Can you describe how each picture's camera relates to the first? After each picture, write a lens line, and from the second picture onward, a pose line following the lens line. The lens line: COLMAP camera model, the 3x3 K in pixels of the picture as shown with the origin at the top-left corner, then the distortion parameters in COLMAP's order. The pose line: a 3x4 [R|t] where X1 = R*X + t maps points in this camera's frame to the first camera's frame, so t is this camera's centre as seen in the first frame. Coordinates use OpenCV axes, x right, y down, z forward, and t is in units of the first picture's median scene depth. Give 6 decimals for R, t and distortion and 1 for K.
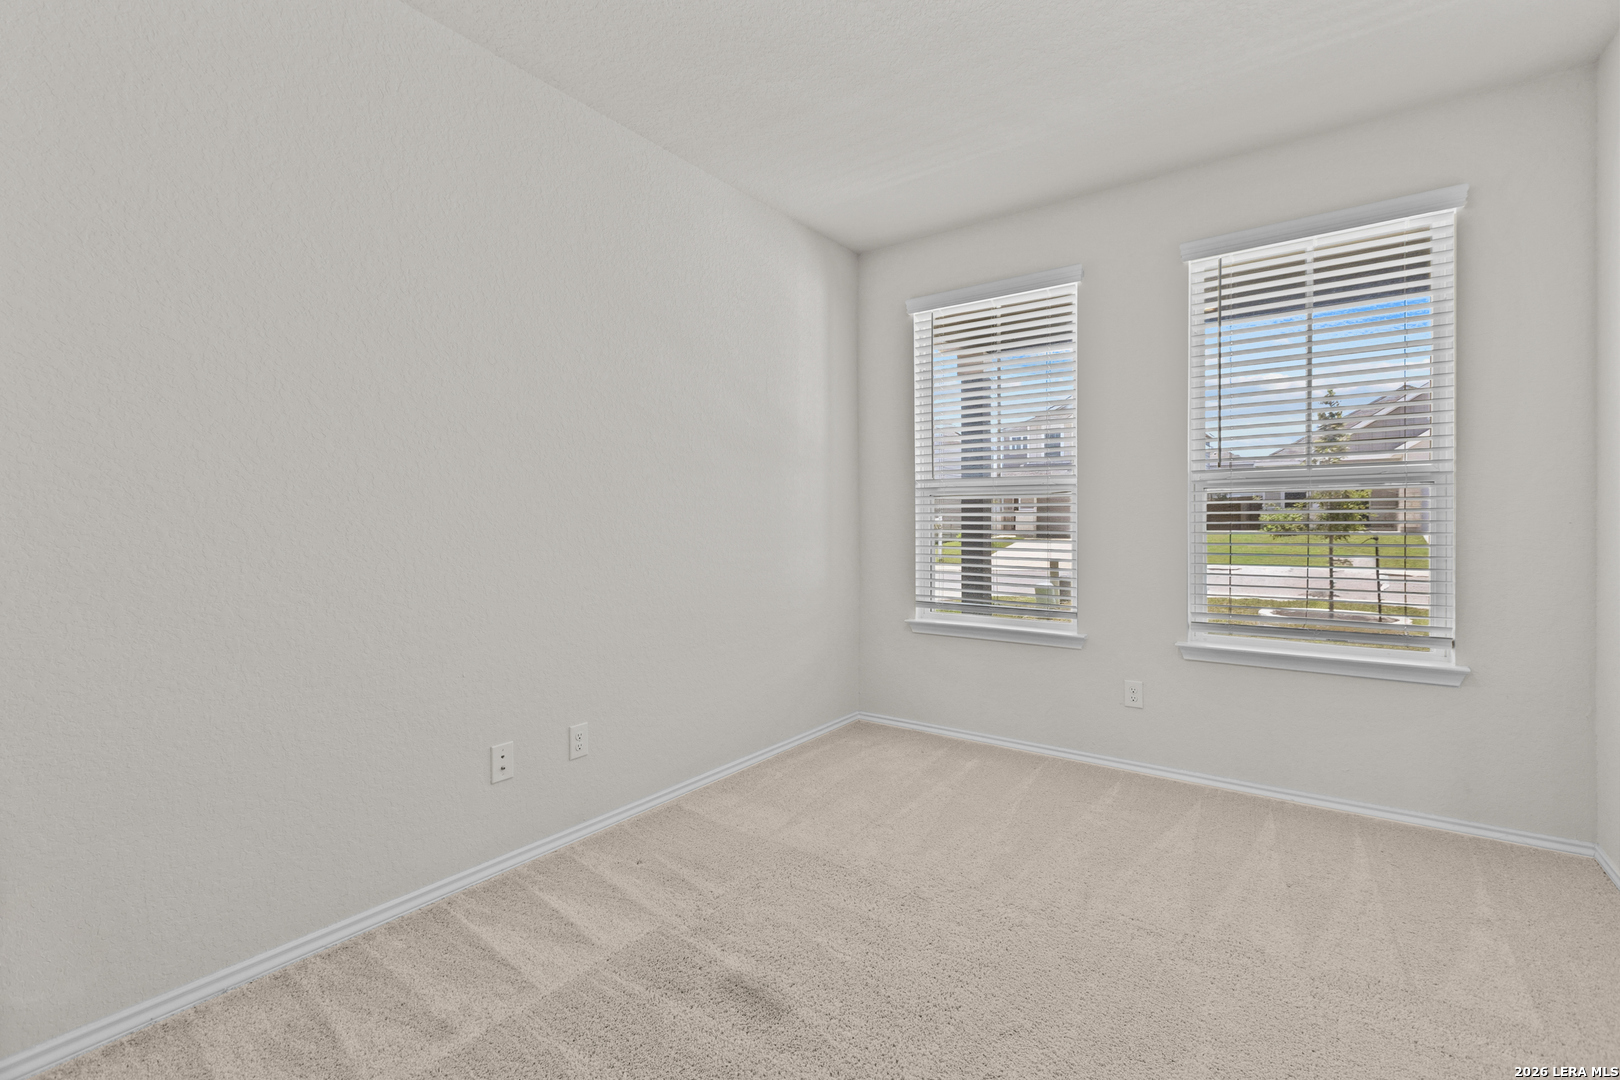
lens RADIAL K [[733.1, 0, 803.1], [0, 733.1, 530.0], [0, 0, 1]] dist [-0.000687, -0.000315]
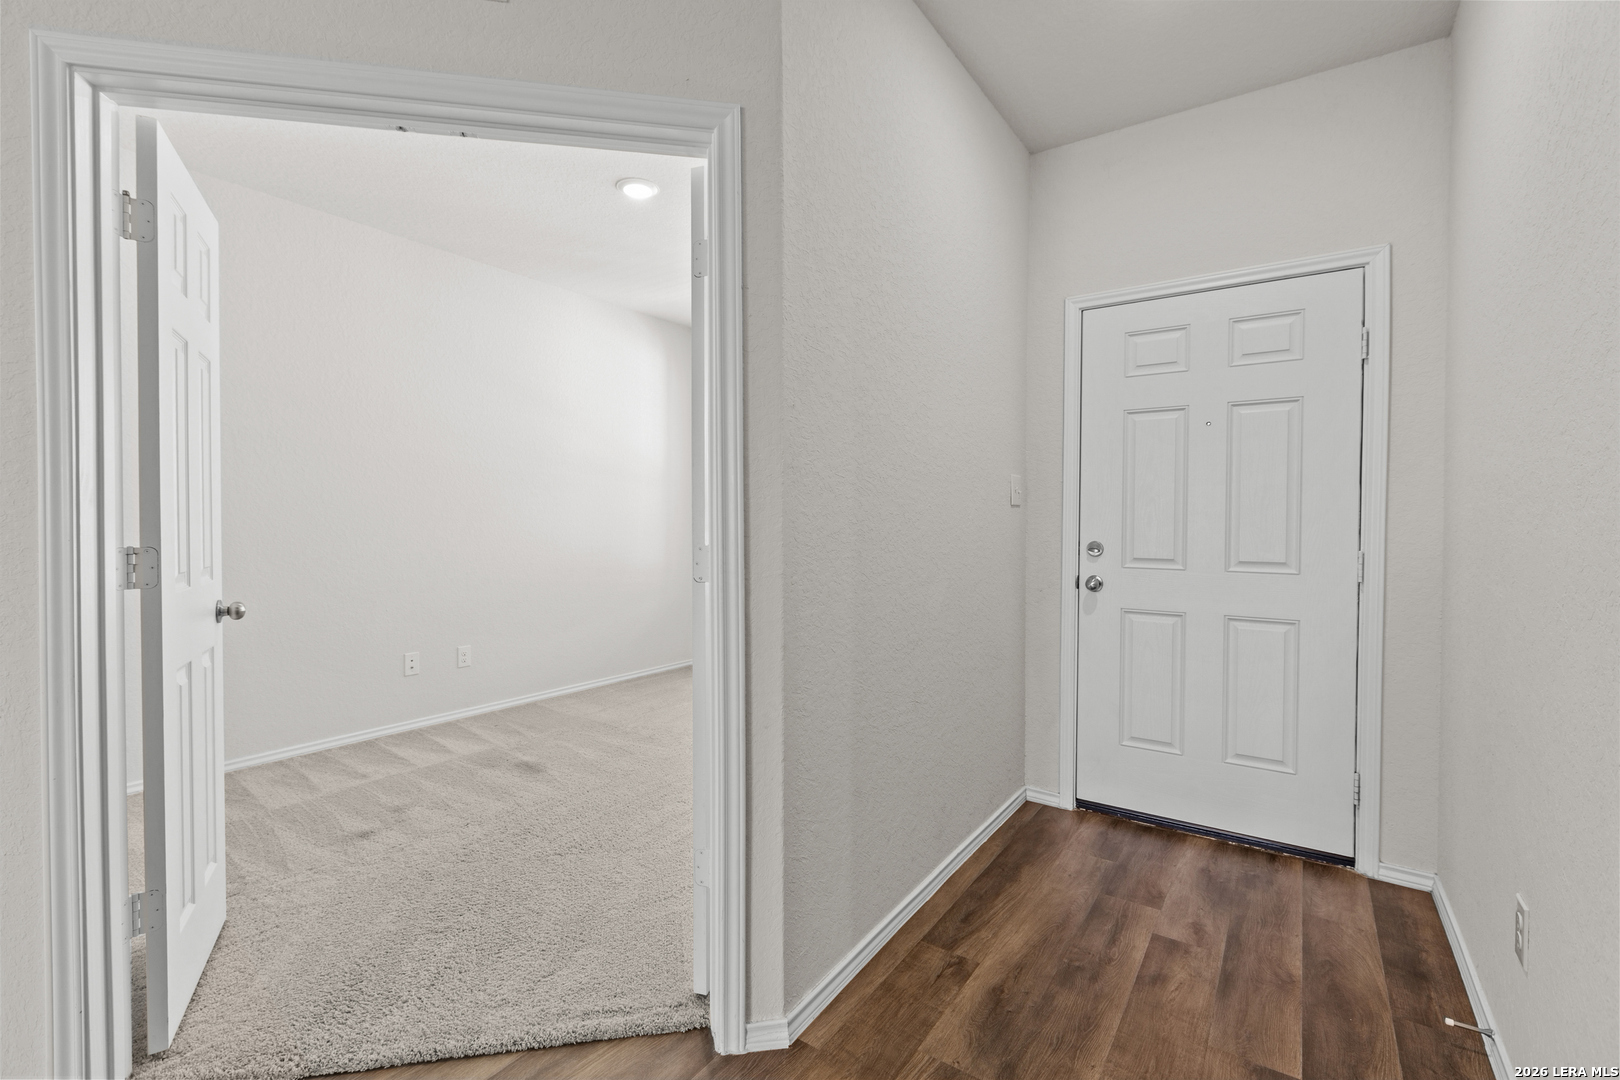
lens RADIAL K [[733.1, 0, 813.6], [0, 733.1, 541.7], [0, 0, 1]] dist [-0.000687, -0.000315]
pose [[0.999677, 0.007827, 0.024198, 0.518517], [-0.008029, 0.999934, 0.008259, 0.018867], [-0.024131, -0.008450, 0.999673, -0.773446]]
